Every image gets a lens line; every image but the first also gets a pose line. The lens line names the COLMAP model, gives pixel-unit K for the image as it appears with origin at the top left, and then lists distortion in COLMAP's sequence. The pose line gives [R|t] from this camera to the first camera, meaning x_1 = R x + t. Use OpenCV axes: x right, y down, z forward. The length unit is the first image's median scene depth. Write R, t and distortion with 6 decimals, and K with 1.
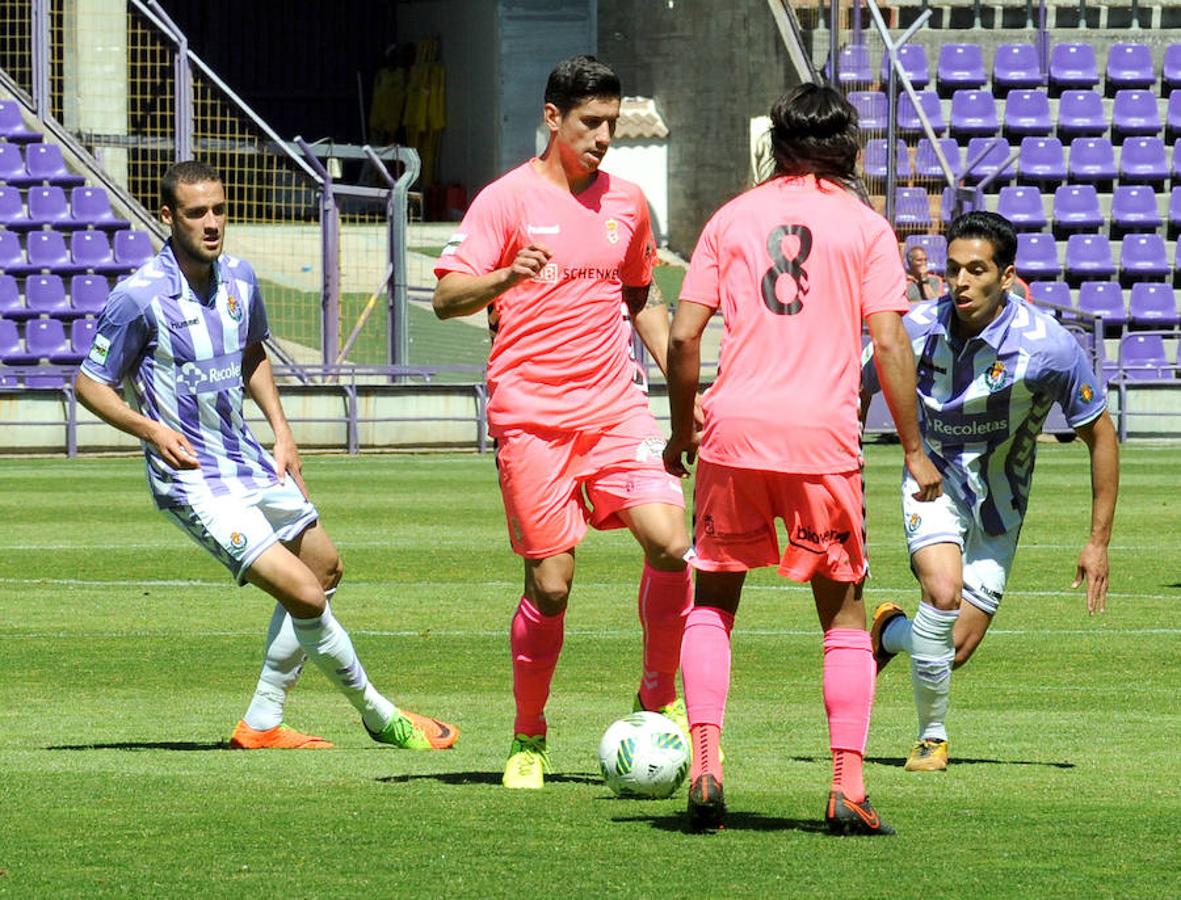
lens RADIAL K [[622.6, 0, 589.7], [0, 622.6, 446.3], [0, 0, 1]] dist [-0.000536, 0.001499]
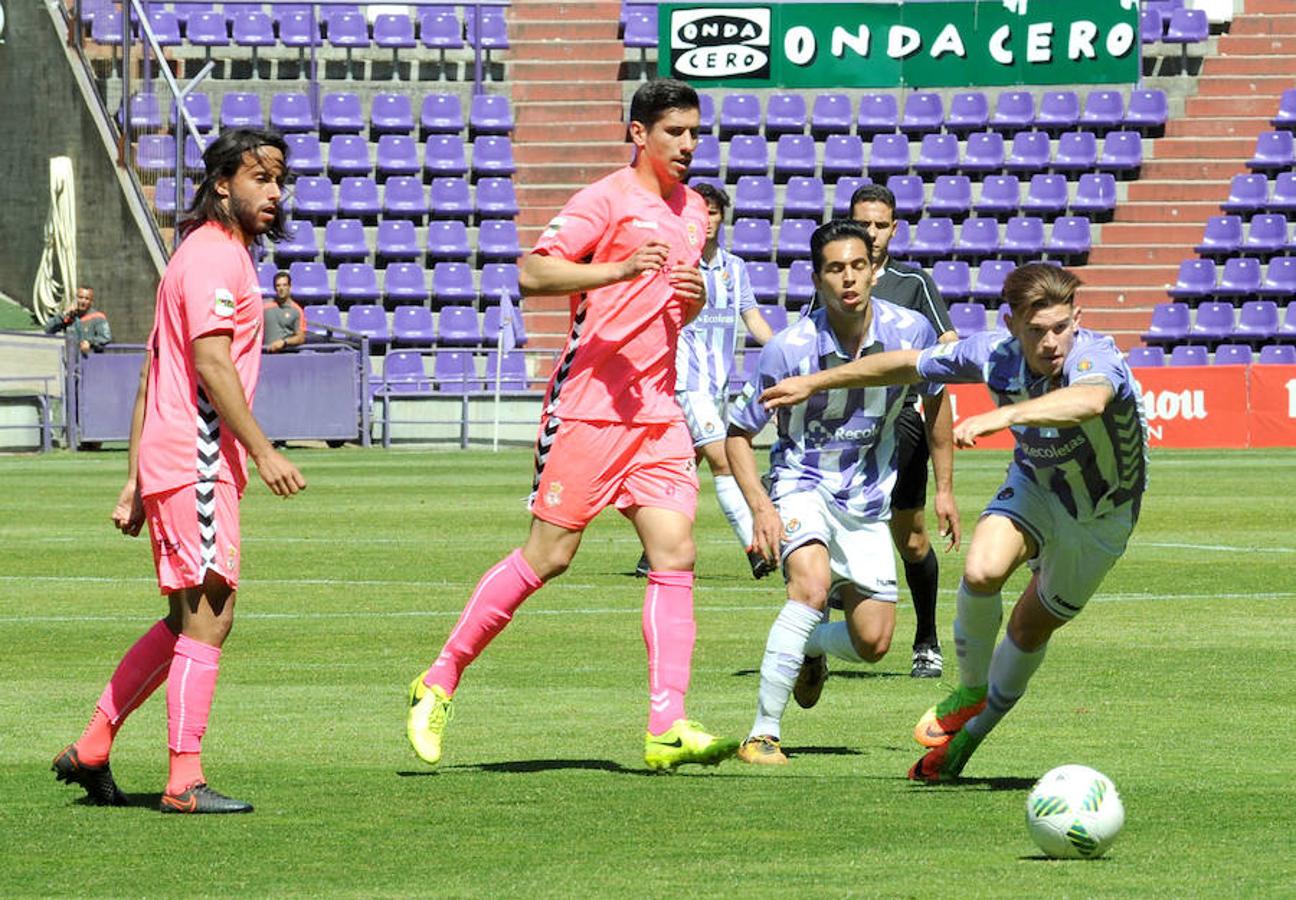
lens RADIAL K [[526.5, 0, 650.8], [0, 526.5, 446.2], [0, 0, 1]] dist [0.002689, -0.000565]
pose [[0.999842, -0.004872, 0.017082, 0.727247], [0.004777, 0.999973, 0.005608, -0.006429], [-0.017109, -0.005525, 0.999838, 0.018989]]
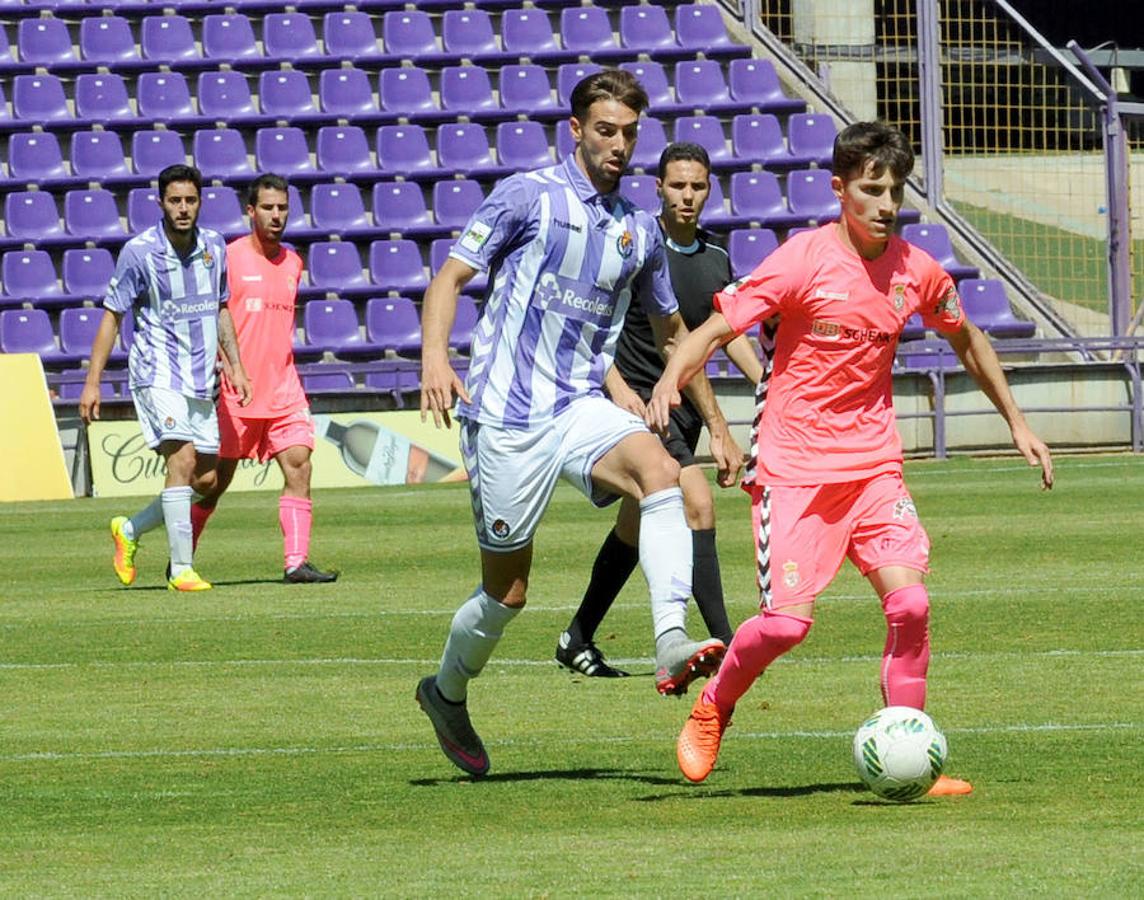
lens RADIAL K [[827.4, 0, 570.7], [0, 827.4, 445.9], [0, 0, 1]] dist [0.022487, -0.010959]
pose [[0.999621, -0.026248, 0.008307, -1.117172], [0.026443, 0.999357, -0.024213, 0.011334], [-0.007666, 0.024424, 0.999672, -0.015026]]
